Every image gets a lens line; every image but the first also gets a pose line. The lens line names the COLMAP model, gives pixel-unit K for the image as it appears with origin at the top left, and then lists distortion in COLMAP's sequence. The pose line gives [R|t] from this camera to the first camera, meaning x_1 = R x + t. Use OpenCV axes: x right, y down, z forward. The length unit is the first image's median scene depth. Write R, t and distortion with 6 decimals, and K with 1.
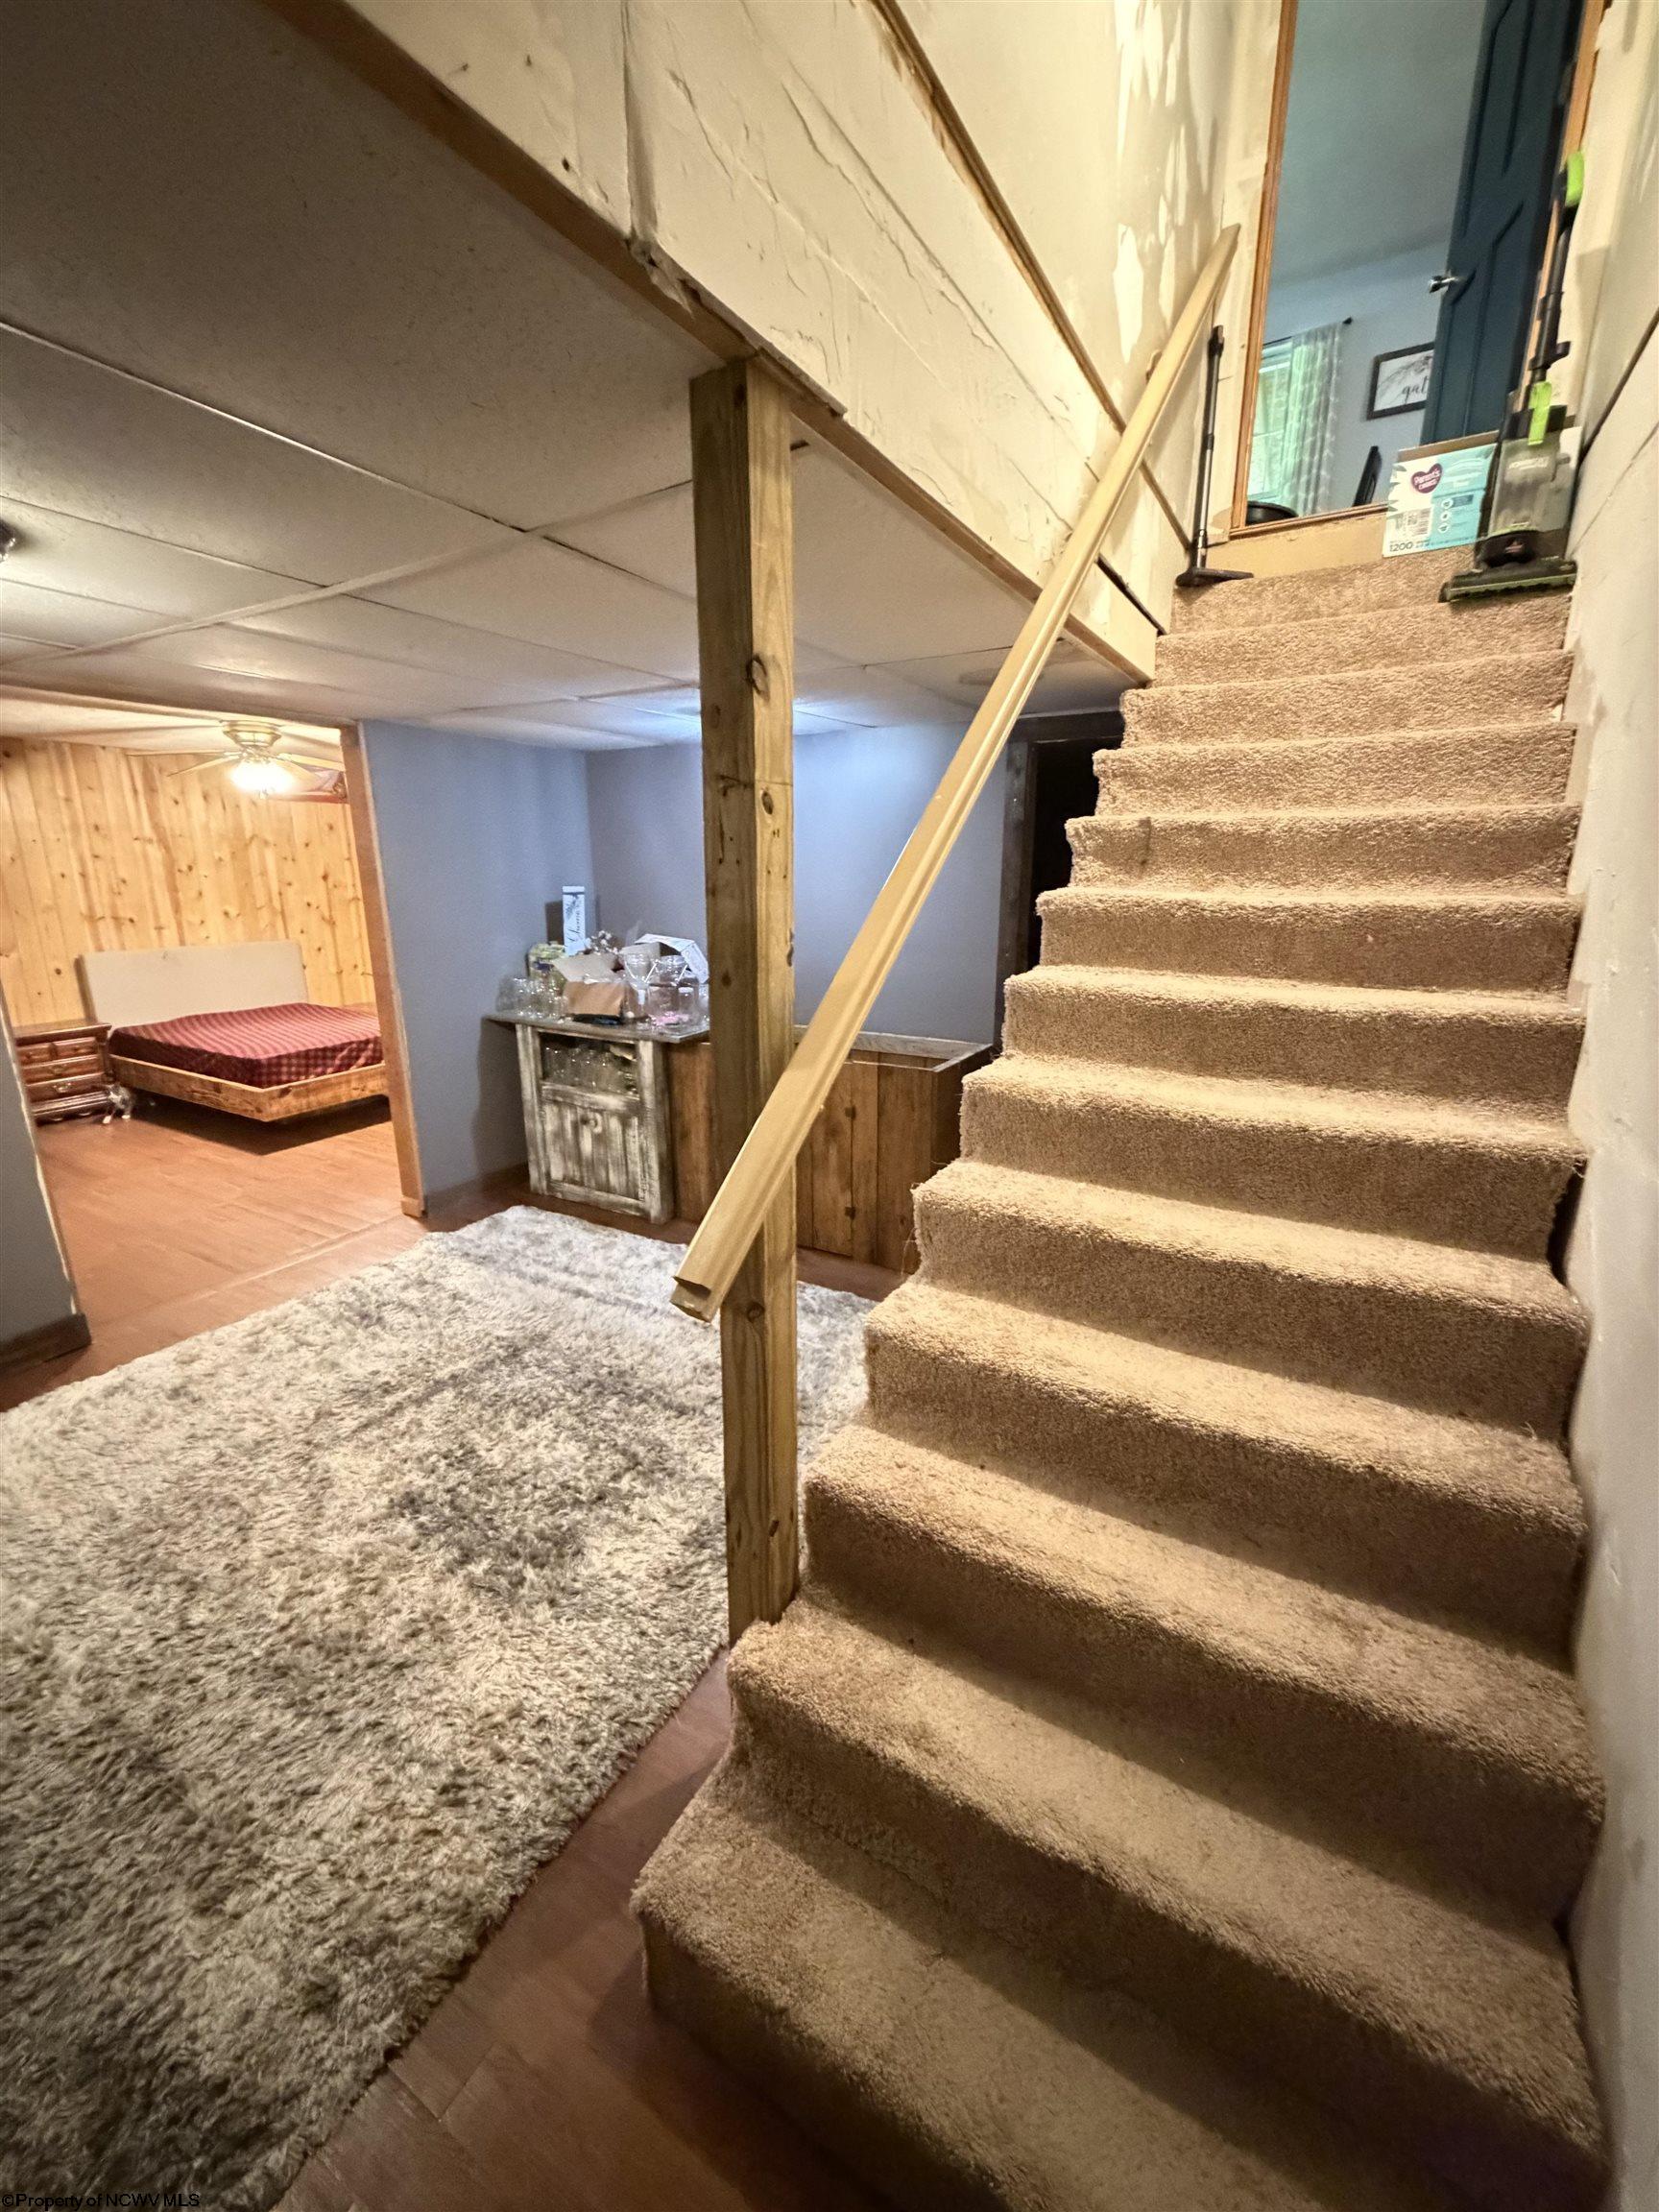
lens RADIAL K [[875.2, 0, 821.3], [0, 875.2, 1101.8], [0, 0, 1]] dist [-0.000027, 0.000294]
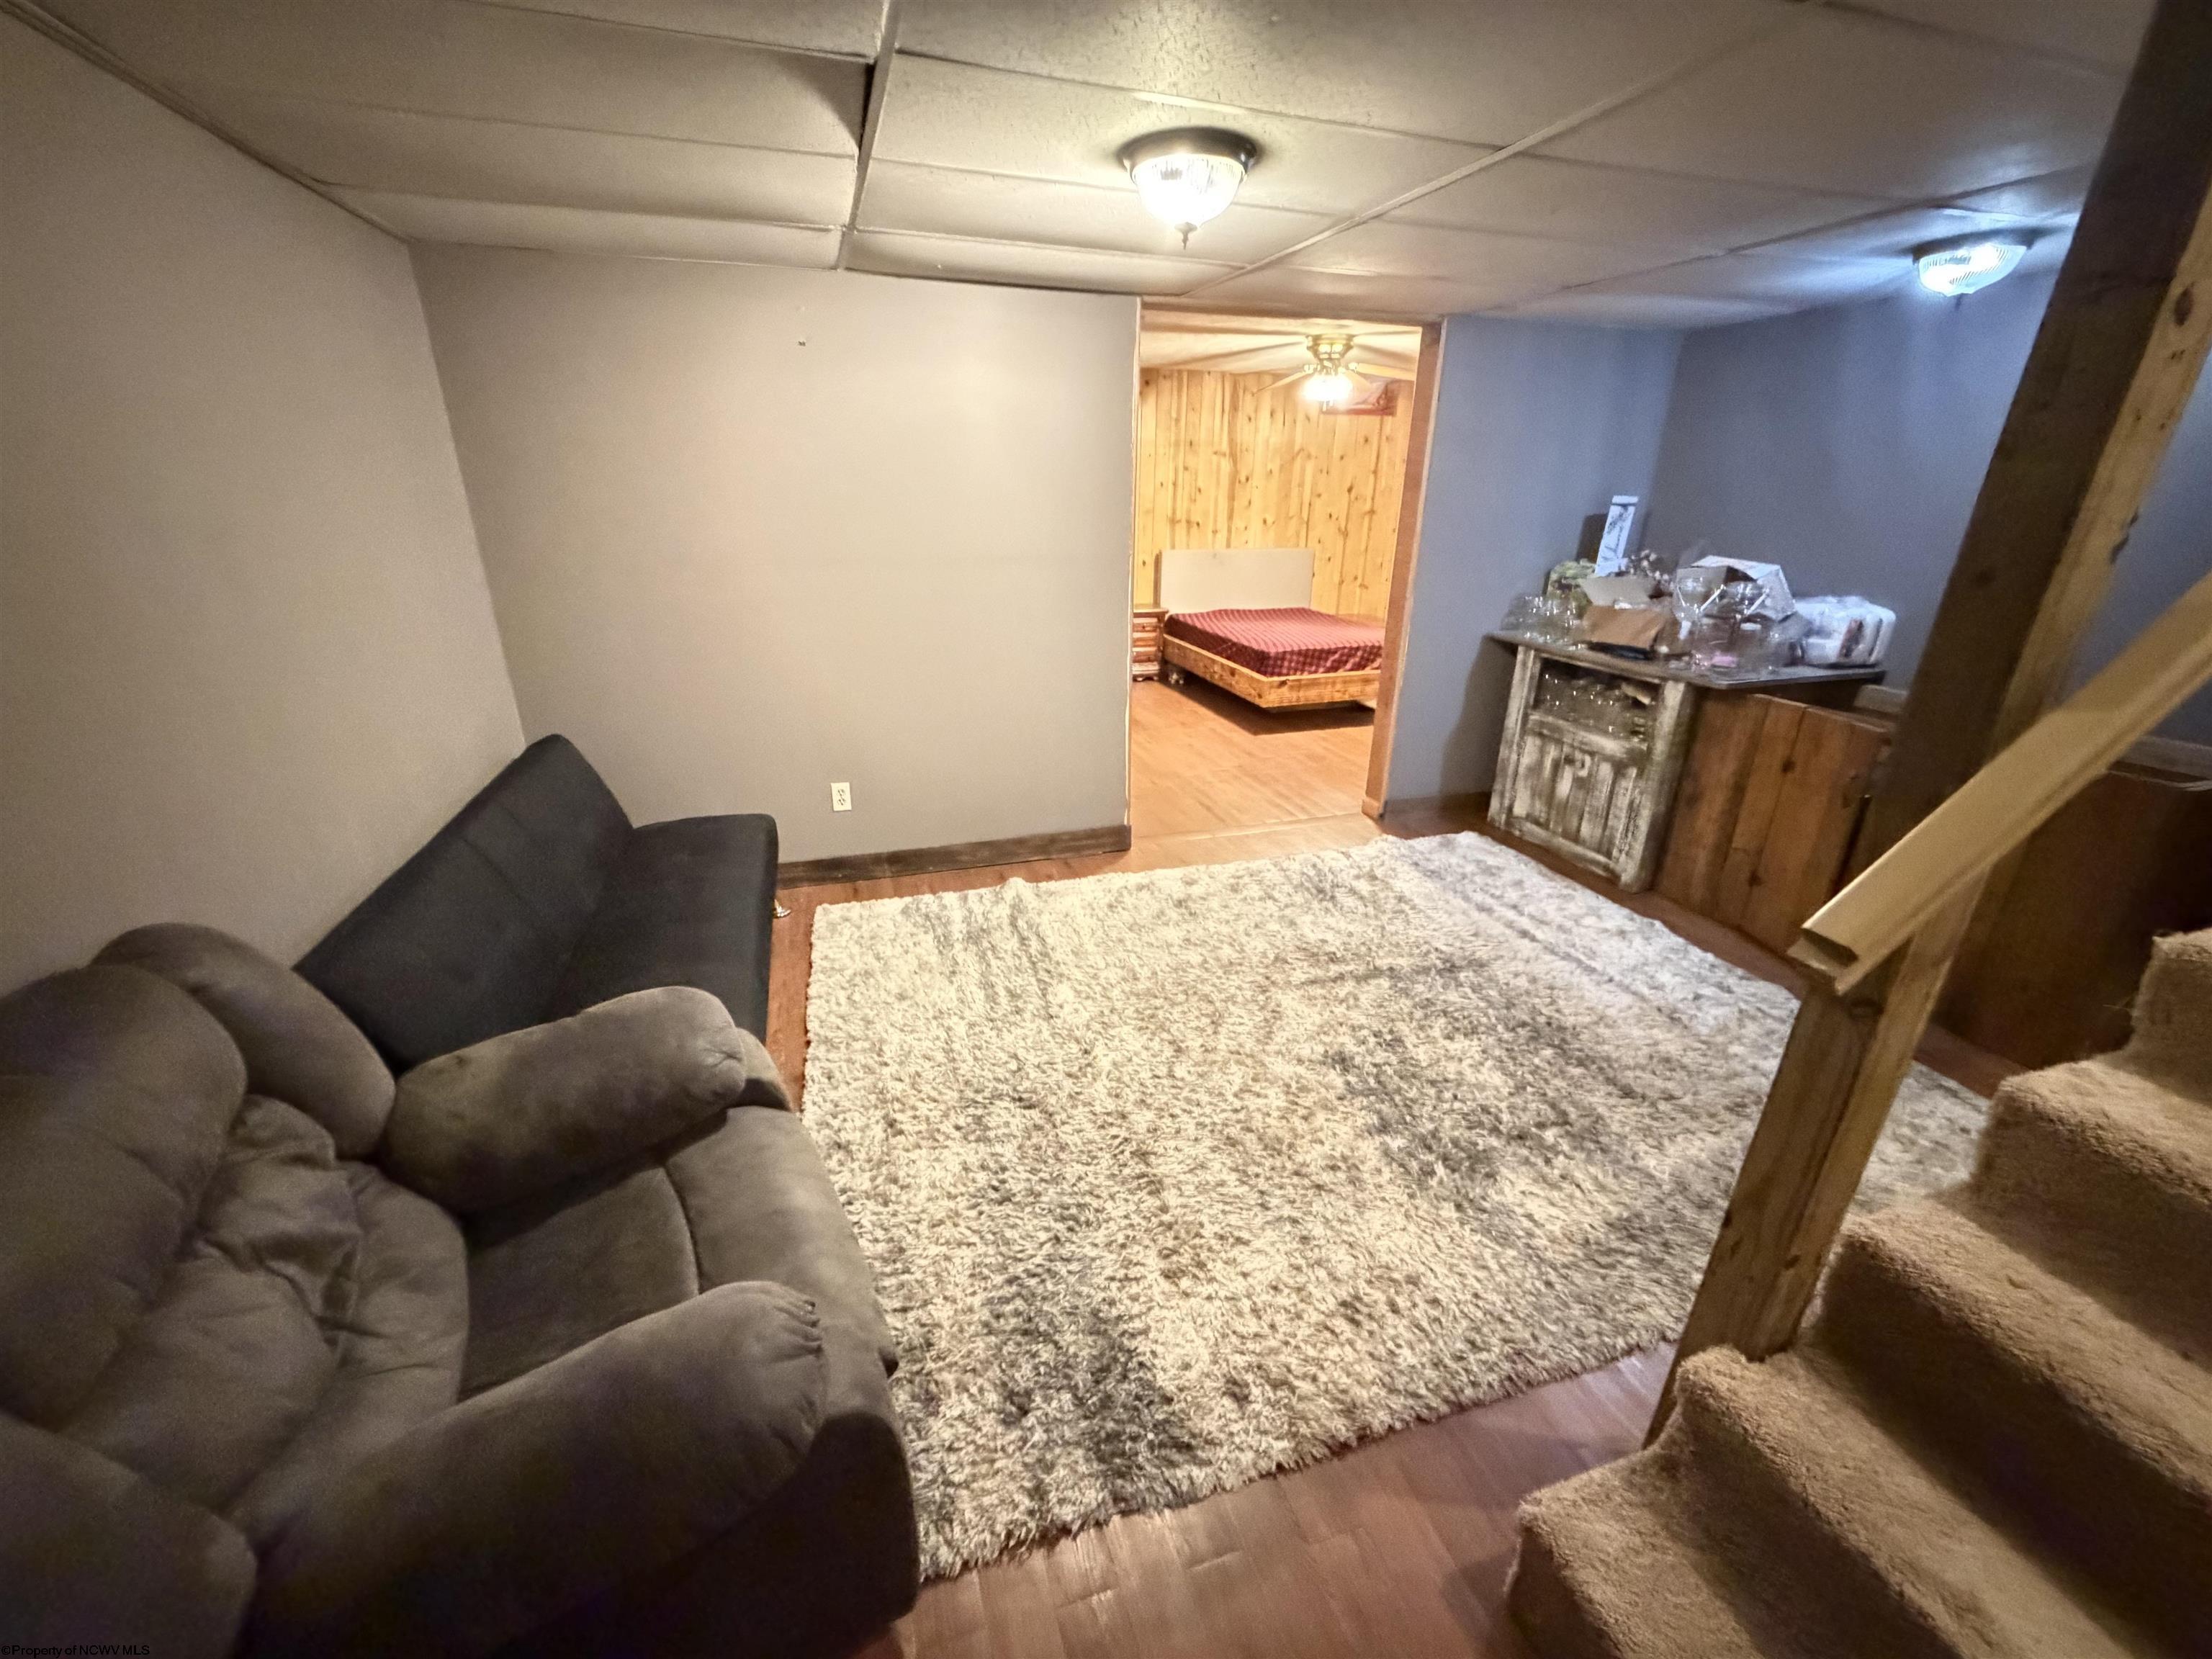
lens RADIAL K [[875.2, 0, 1102.2], [0, 875.2, 837.5], [0, 0, 1]] dist [-0.000027, 0.000294]
pose [[0.741317, 0.255334, -0.620688, -0.056069], [-0.181665, 0.966621, 0.180670, 0.029382], [0.646101, -0.021177, 0.762958, -0.021052]]
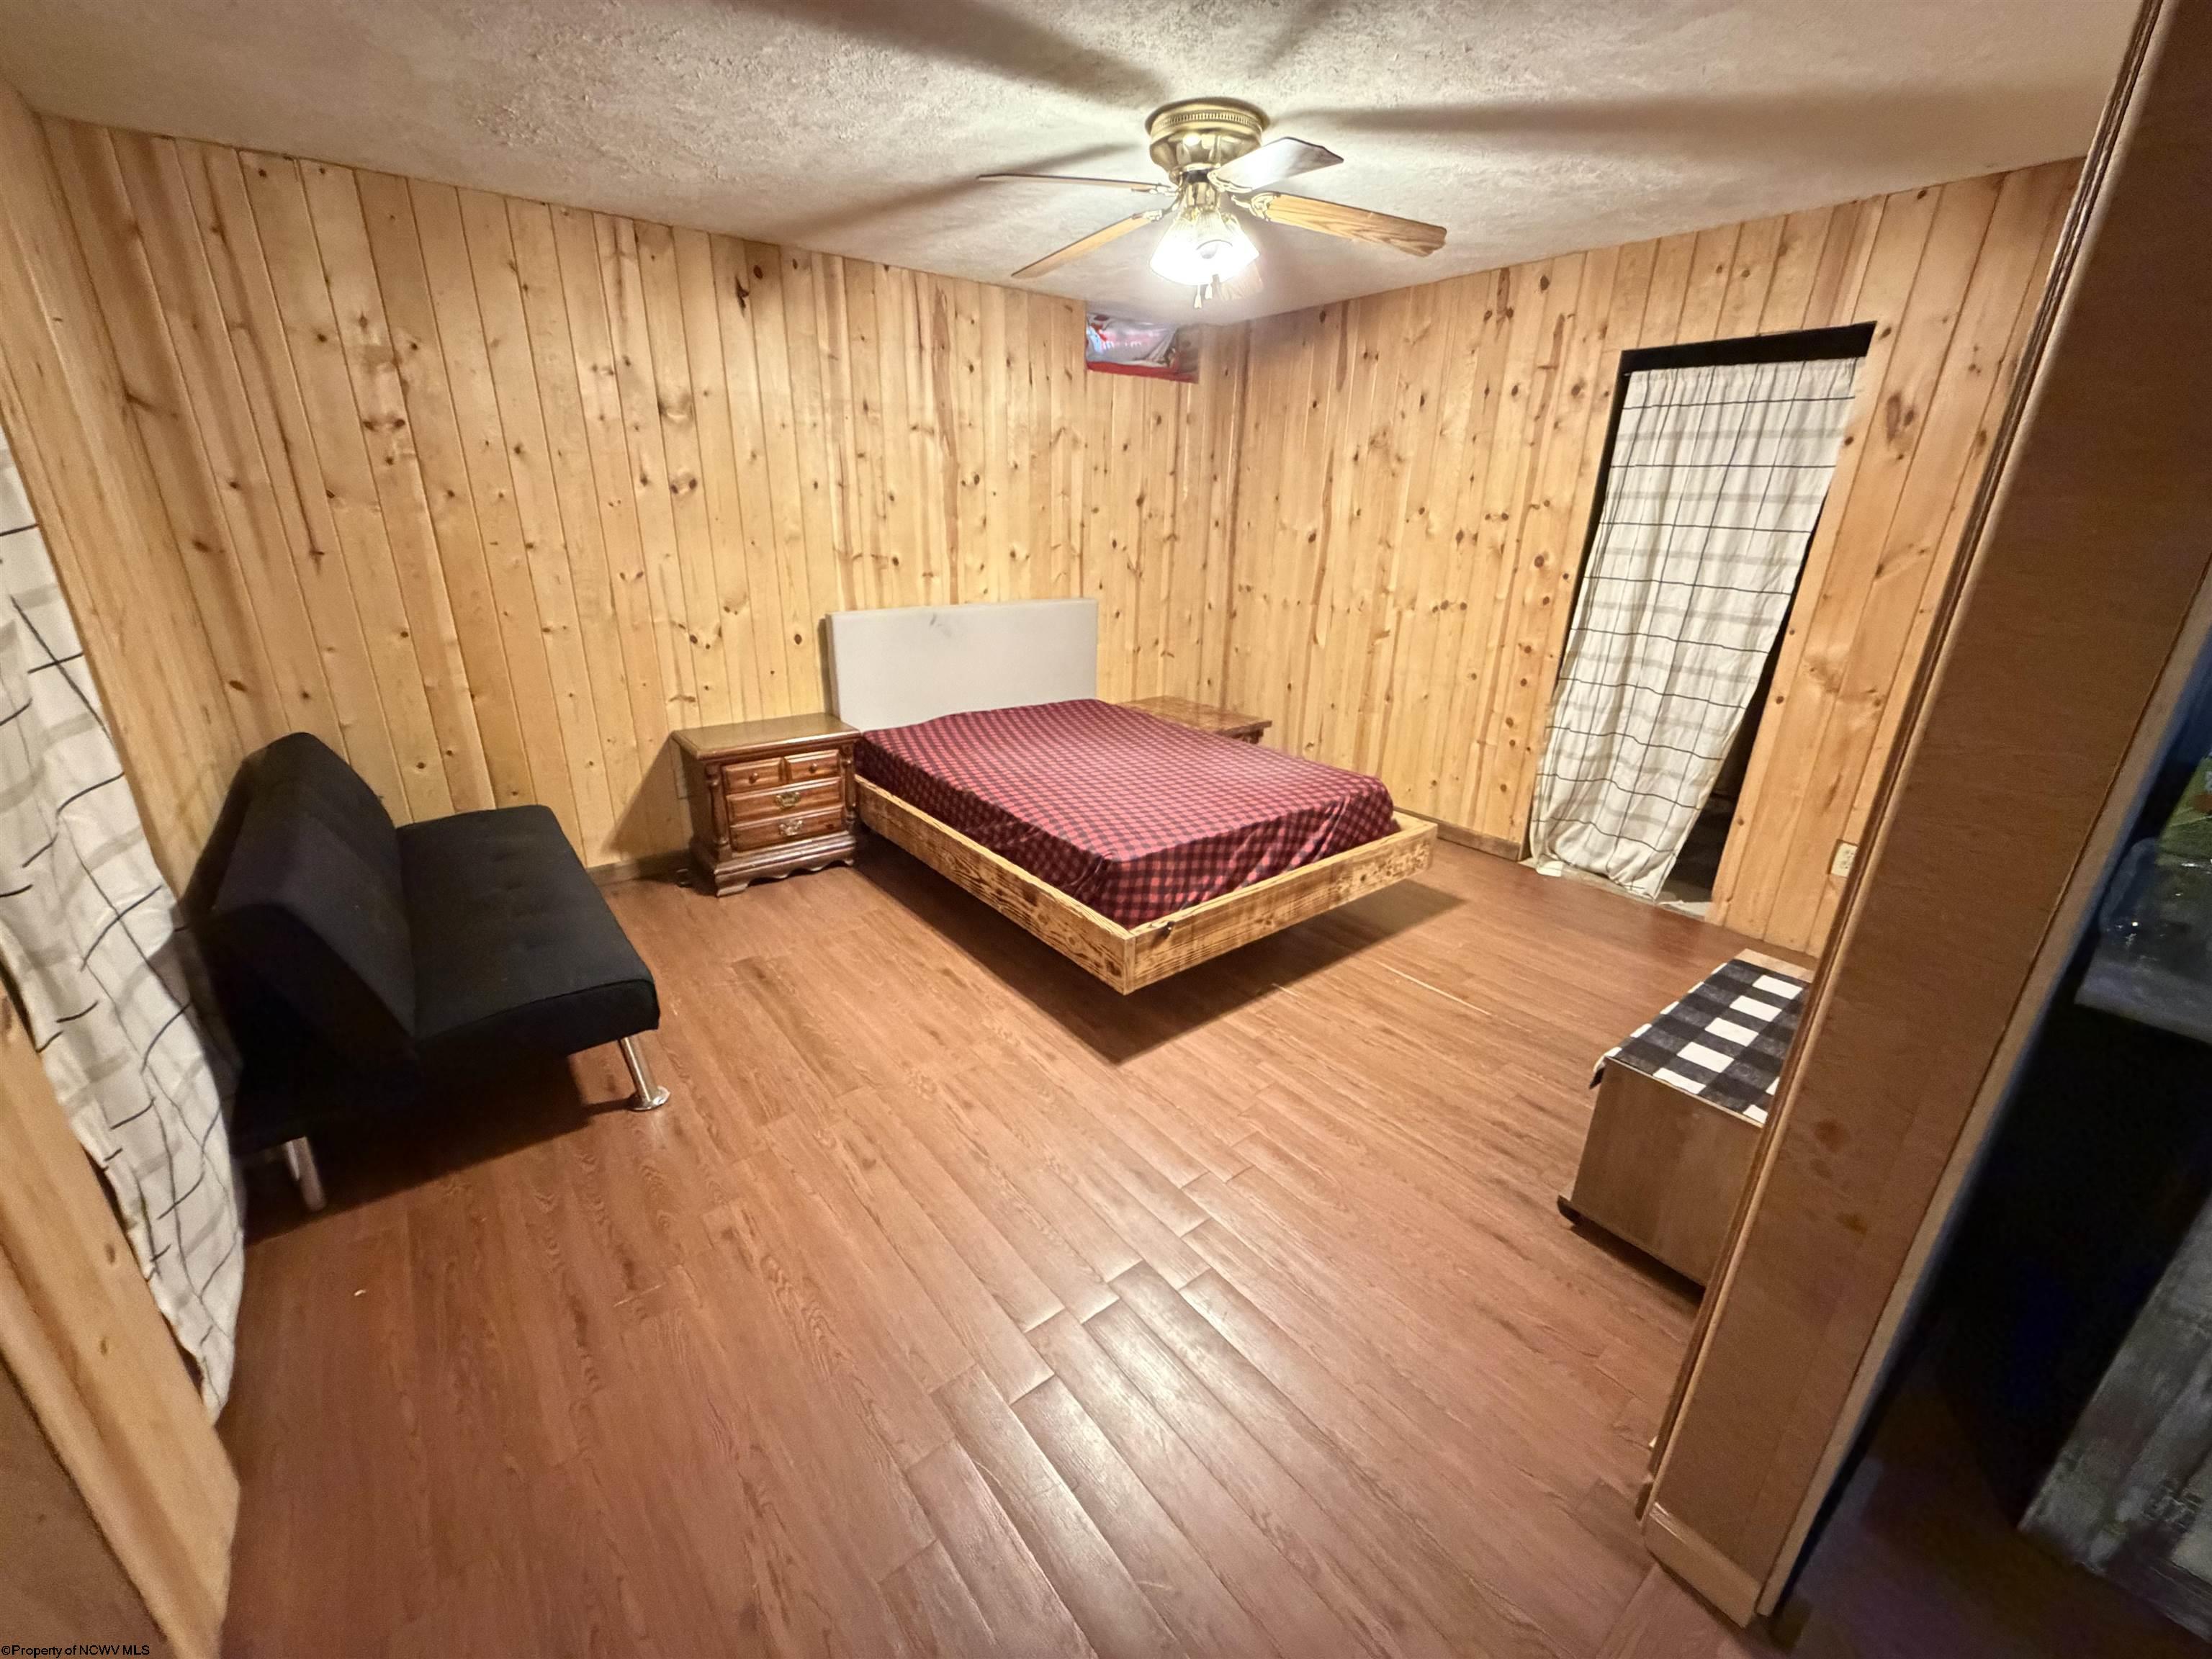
lens RADIAL K [[875.2, 0, 1097.4], [0, 875.2, 835.3], [0, 0, 1]] dist [-0.000027, 0.000294]
pose [[0.930489, 0.146873, -0.335588, -0.769018], [-0.114726, 0.986857, 0.113805, -0.188092], [0.347892, -0.067394, 0.935109, 0.832394]]
